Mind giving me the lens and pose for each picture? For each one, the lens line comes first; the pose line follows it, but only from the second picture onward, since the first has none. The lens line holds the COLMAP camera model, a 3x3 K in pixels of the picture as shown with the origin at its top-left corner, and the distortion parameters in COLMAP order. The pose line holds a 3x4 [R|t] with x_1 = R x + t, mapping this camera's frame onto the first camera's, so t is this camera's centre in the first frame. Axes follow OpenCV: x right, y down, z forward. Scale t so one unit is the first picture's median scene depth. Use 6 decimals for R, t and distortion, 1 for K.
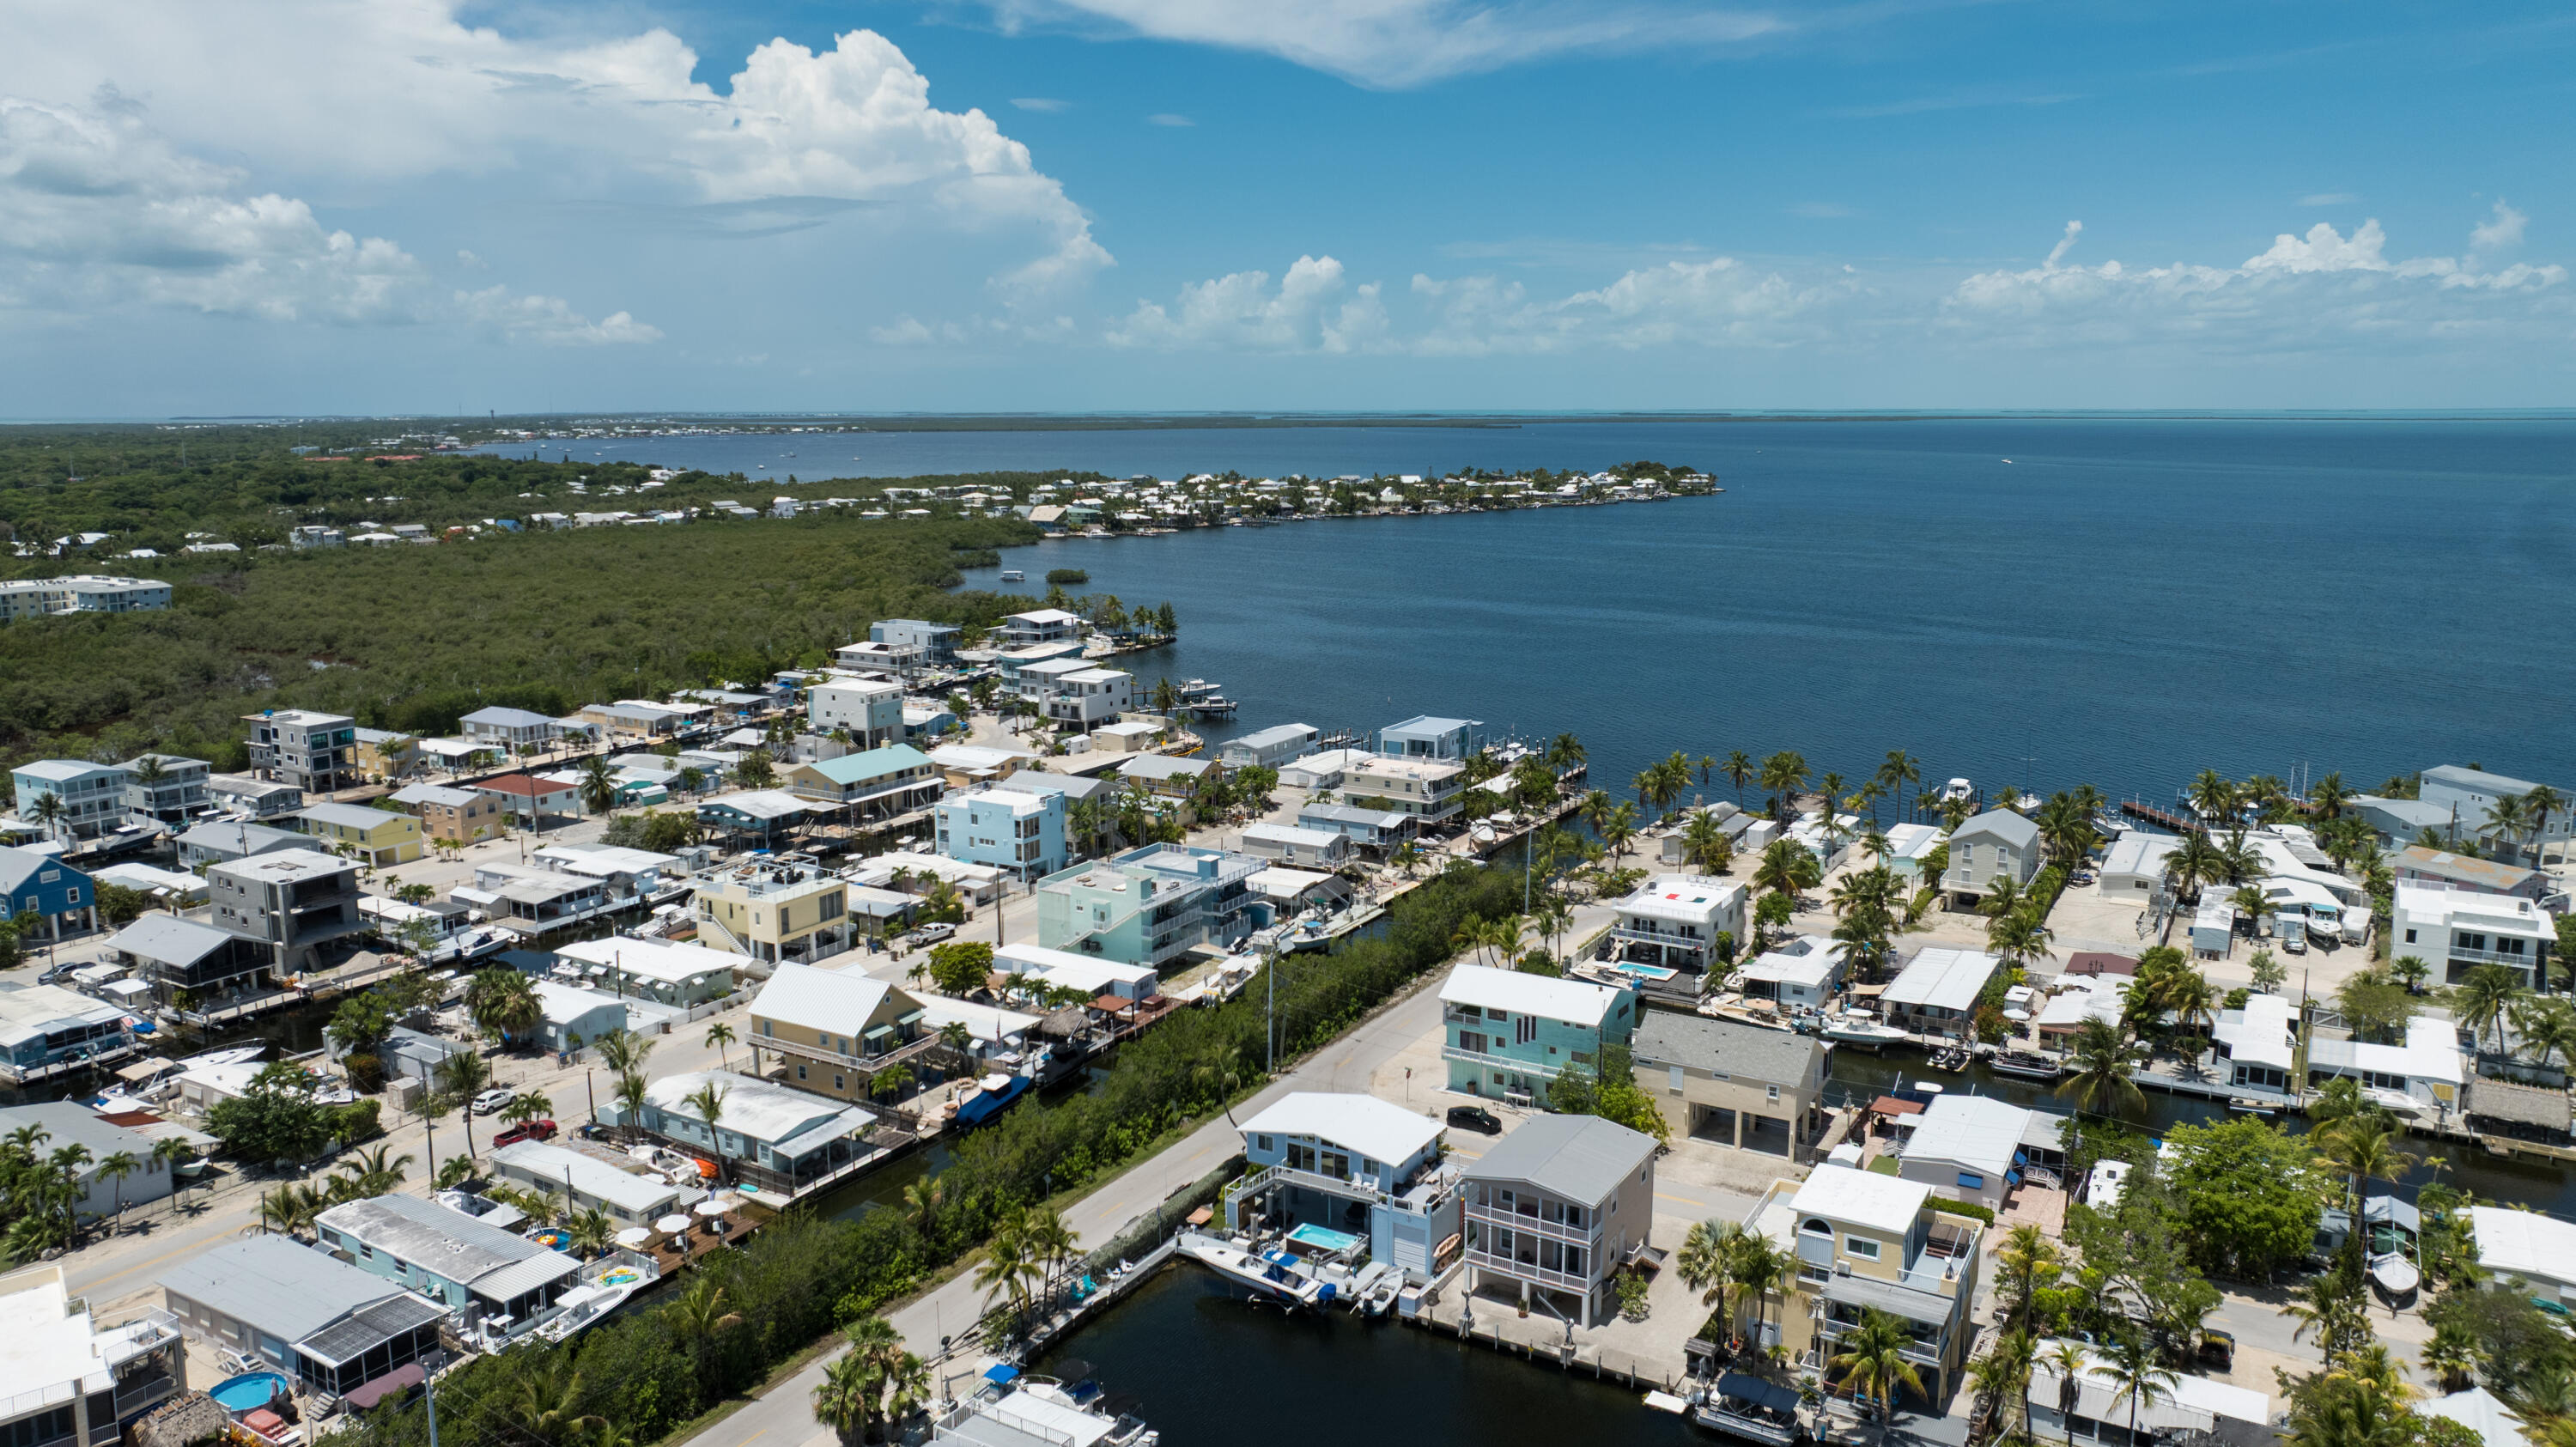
lens RADIAL K [[1810.5, 0, 1299.9], [0, 1810.5, 725.0], [0, 0, 1]] dist [-0.025846, 0.023397]
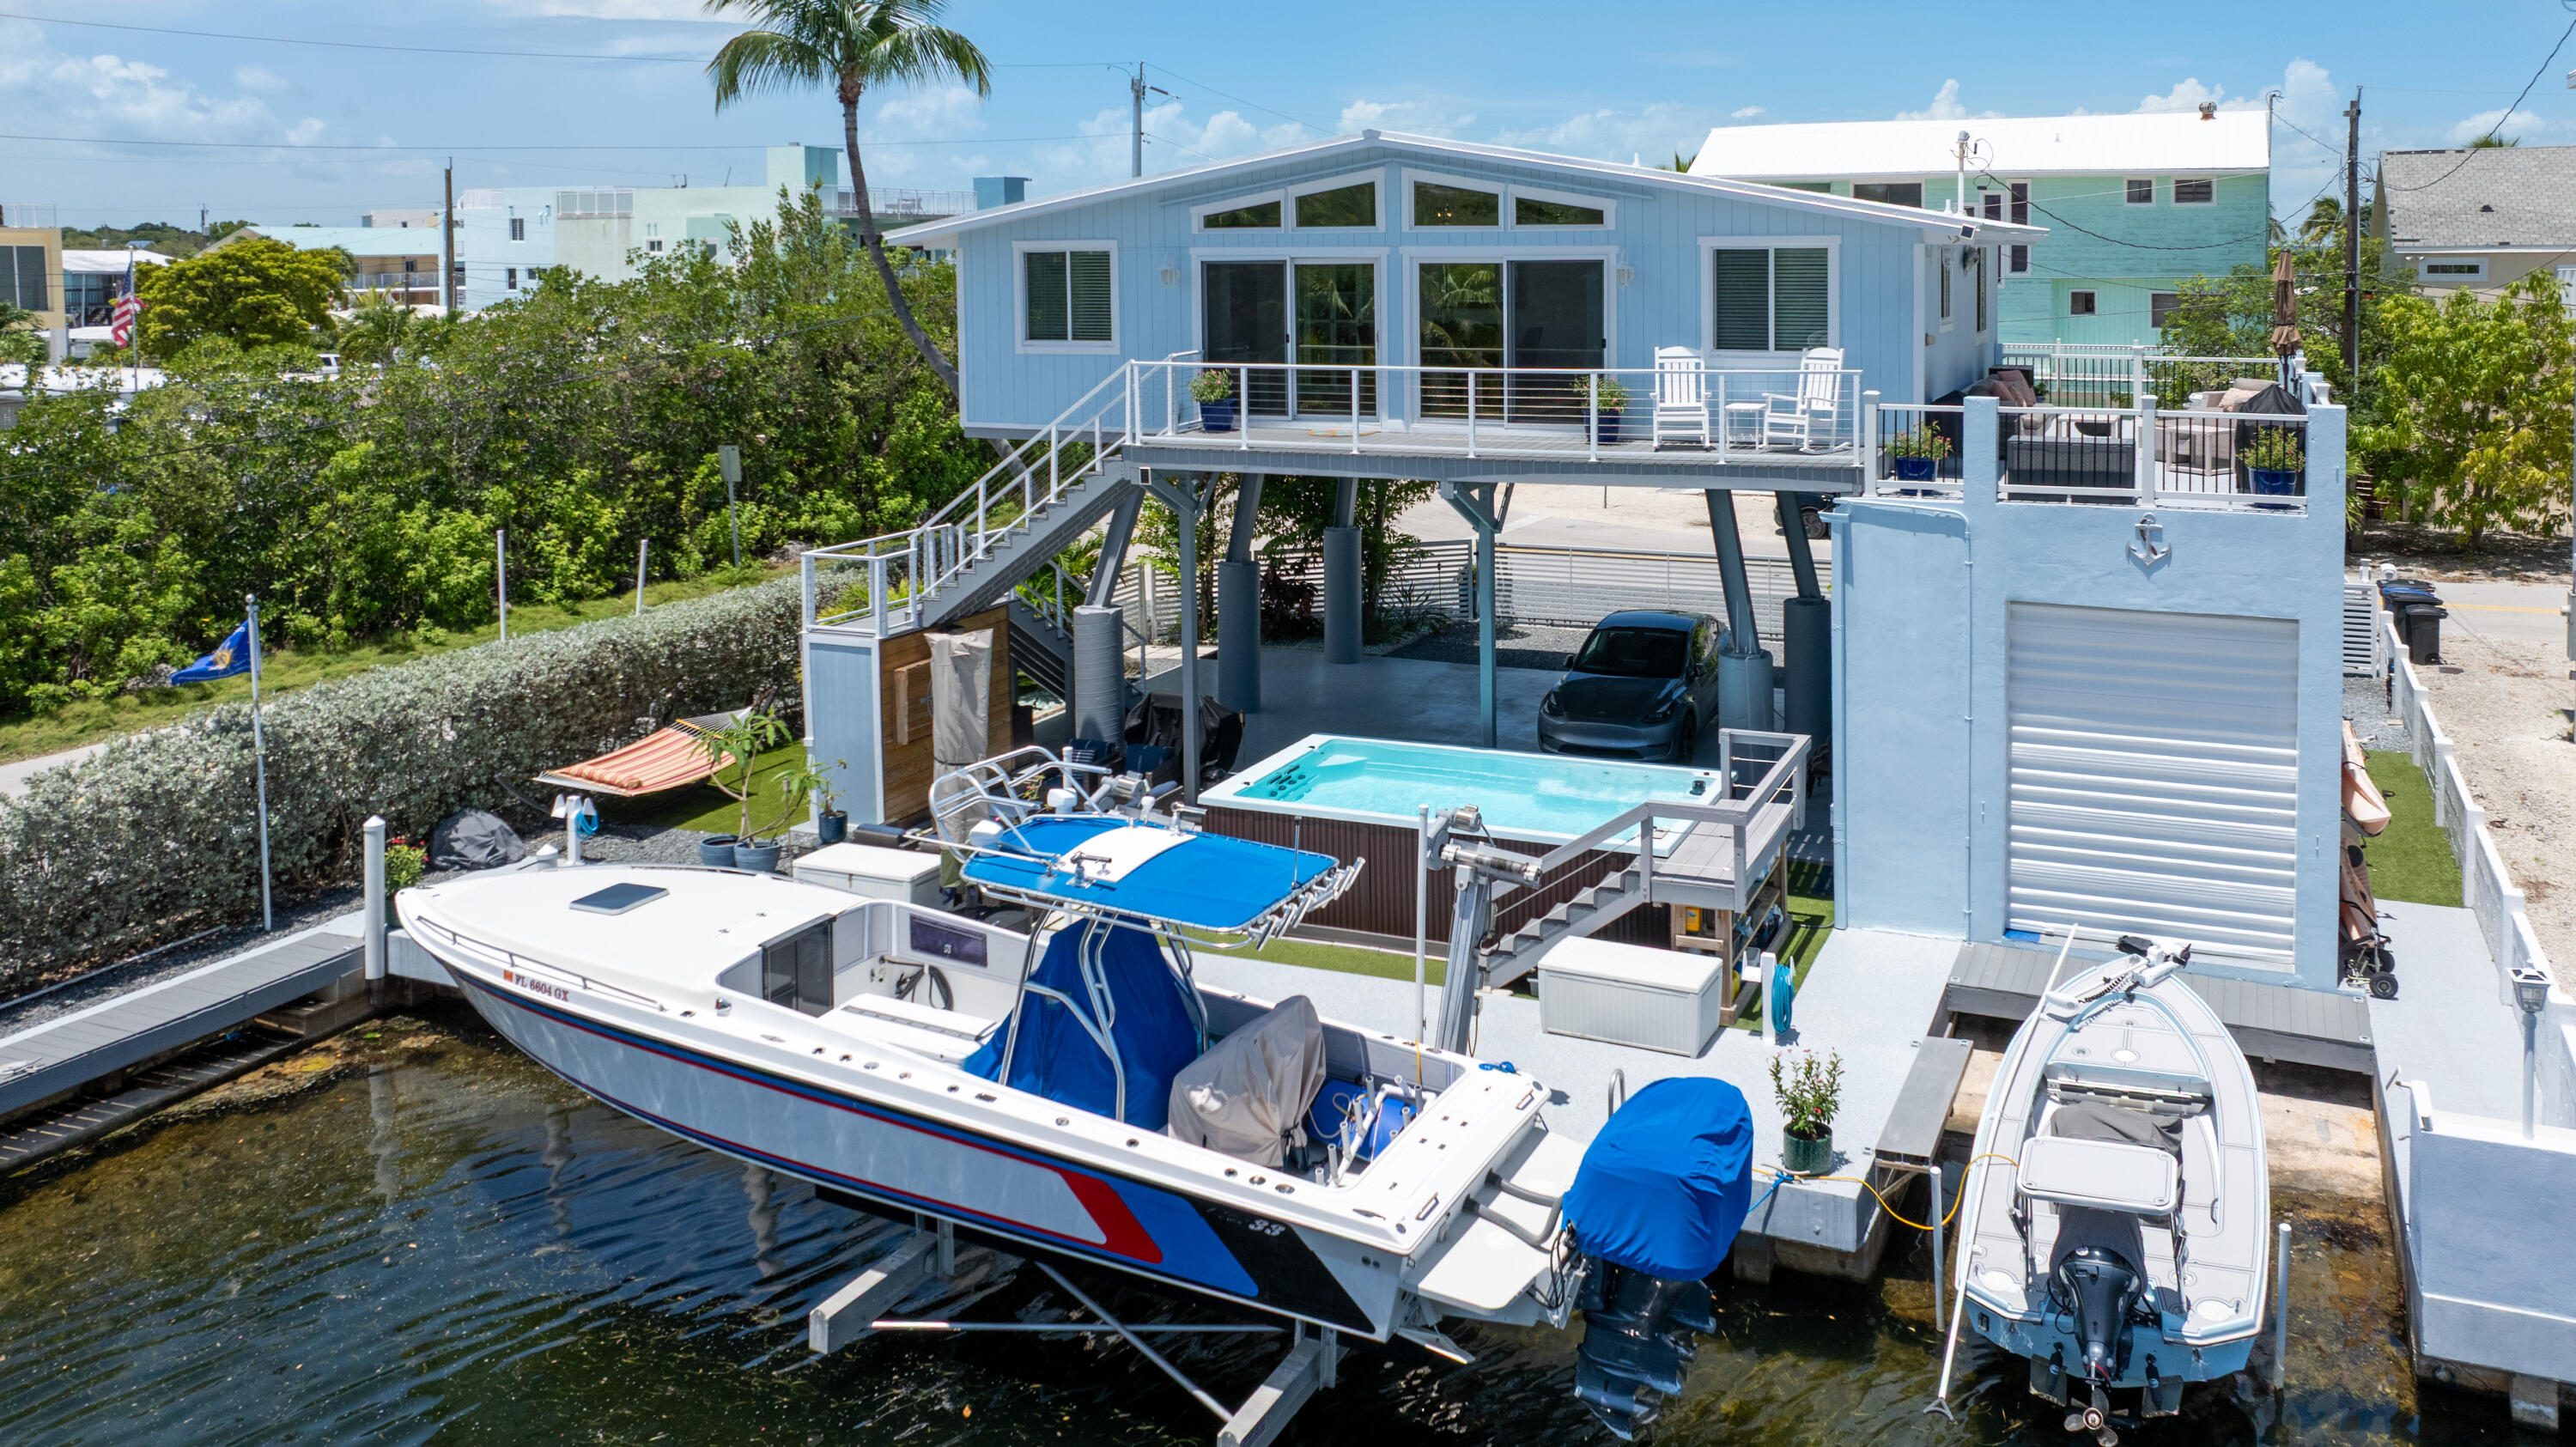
lens RADIAL K [[1873.1, 0, 1520.5], [0, 1873.1, 367.0], [0, 0, 1]] dist [-0.006503, 0.005347]
pose [[0.985844, -0.013683, 0.167103, -0.007162], [0.032743, 0.993186, -0.111848, 0.271475], [-0.164434, 0.115736, 0.979575, 0.865028]]
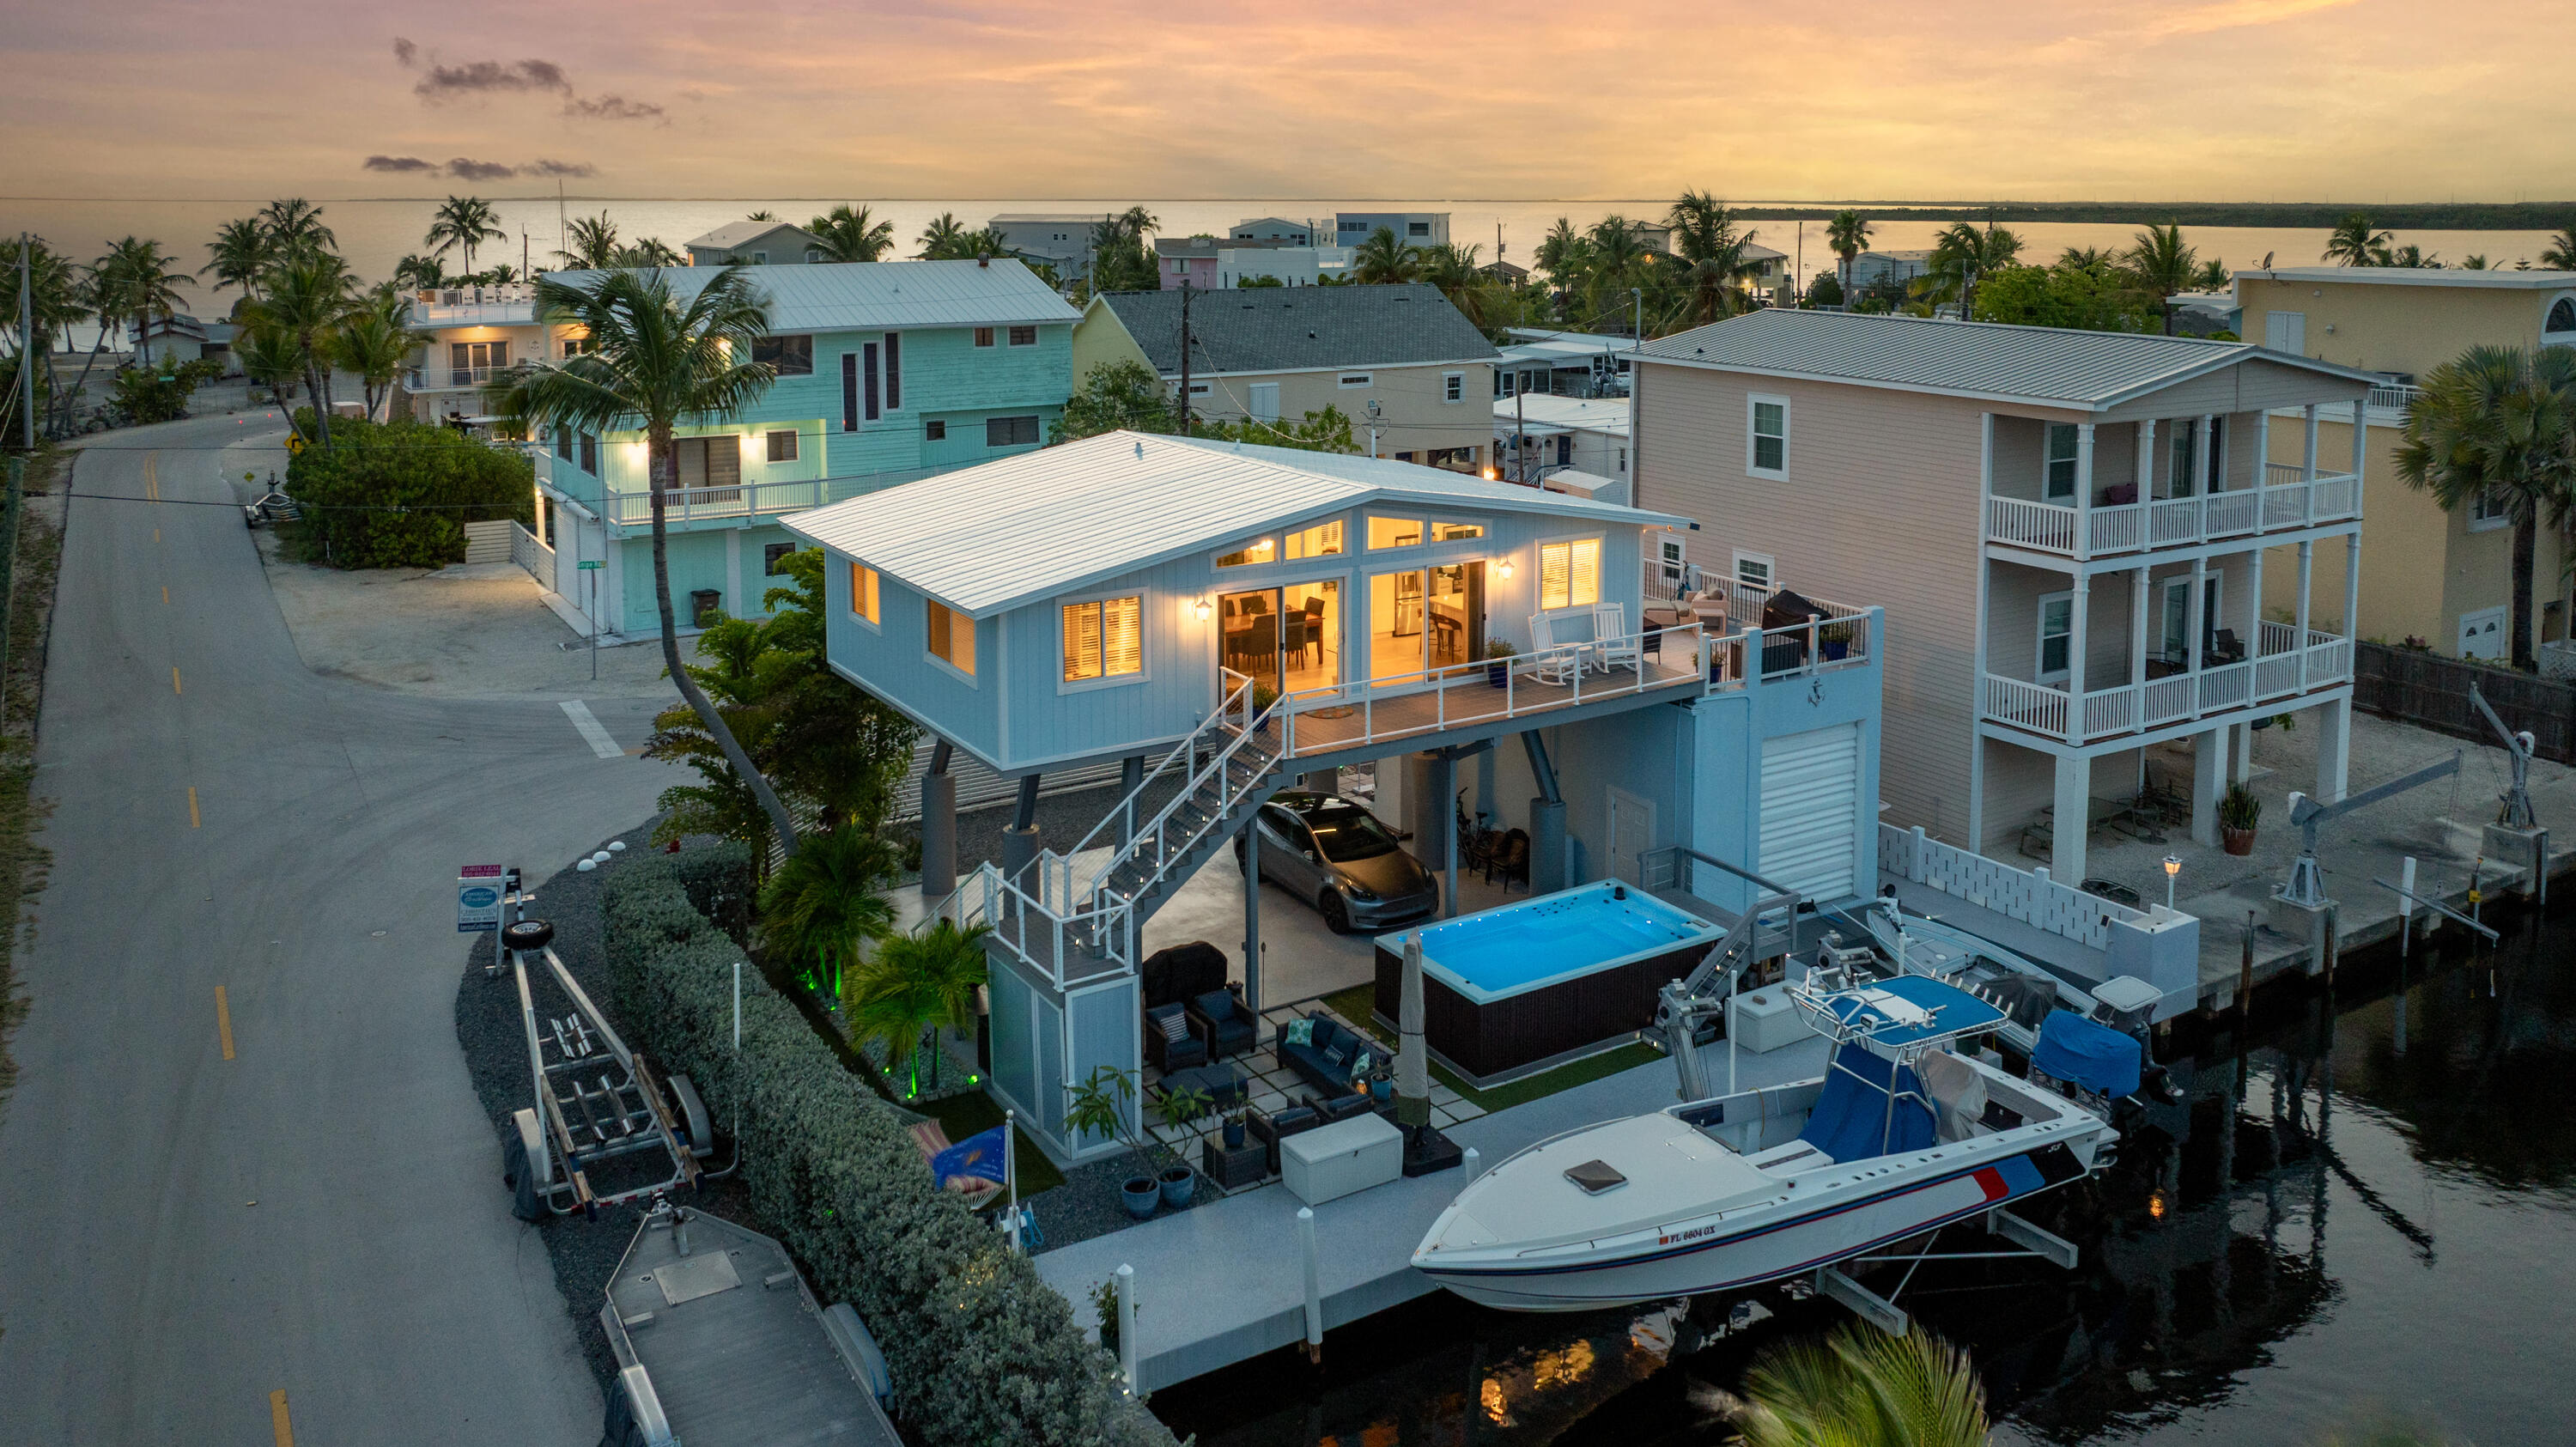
lens RADIAL K [[1891.4, 0, 1244.1], [0, 1891.4, 384.2], [0, 0, 1]] dist [-0.003853, -0.015190]
pose [[0.479817, -0.085351, 0.873207, -0.195612], [0.153951, 0.988006, 0.011978, 0.214402], [-0.863756, 0.128684, 0.487202, 0.928514]]
